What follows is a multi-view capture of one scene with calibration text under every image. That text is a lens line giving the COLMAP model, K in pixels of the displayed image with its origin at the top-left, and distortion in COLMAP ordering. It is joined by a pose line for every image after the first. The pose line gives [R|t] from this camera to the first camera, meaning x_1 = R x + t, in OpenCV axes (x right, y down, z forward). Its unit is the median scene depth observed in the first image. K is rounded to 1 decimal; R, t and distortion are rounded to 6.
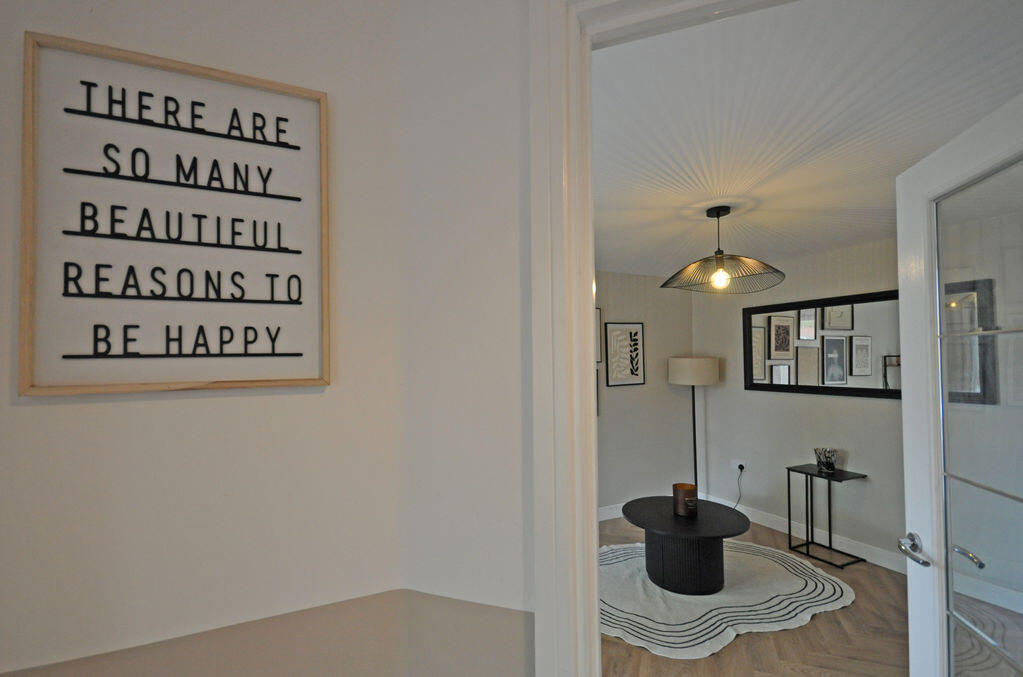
lens RADIAL K [[461.3, 0, 513.3], [0, 461.3, 337.7], [0, 0, 1]] dist [0.019327, -0.000216]
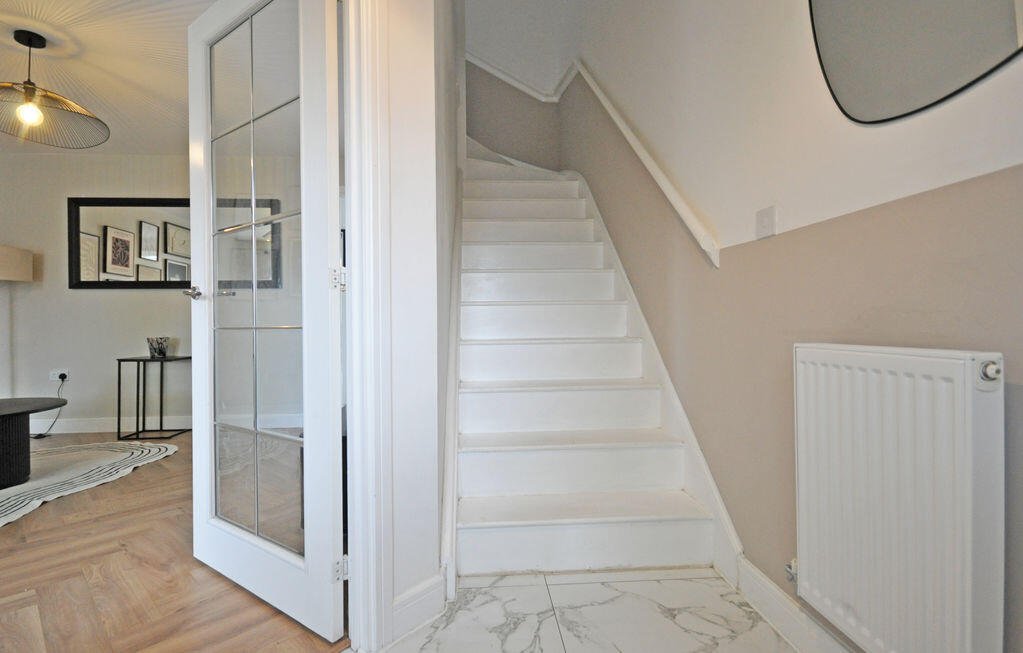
lens RADIAL K [[486.1, 0, 513.5], [0, 486.1, 323.7], [0, 0, 1]] dist [0.005235, -0.001932]
pose [[0.379465, 0.015914, 0.925069, -0.046218], [-0.003503, 0.999870, -0.015764, 0.214865], [-0.925199, 0.002742, 0.379471, -0.160375]]
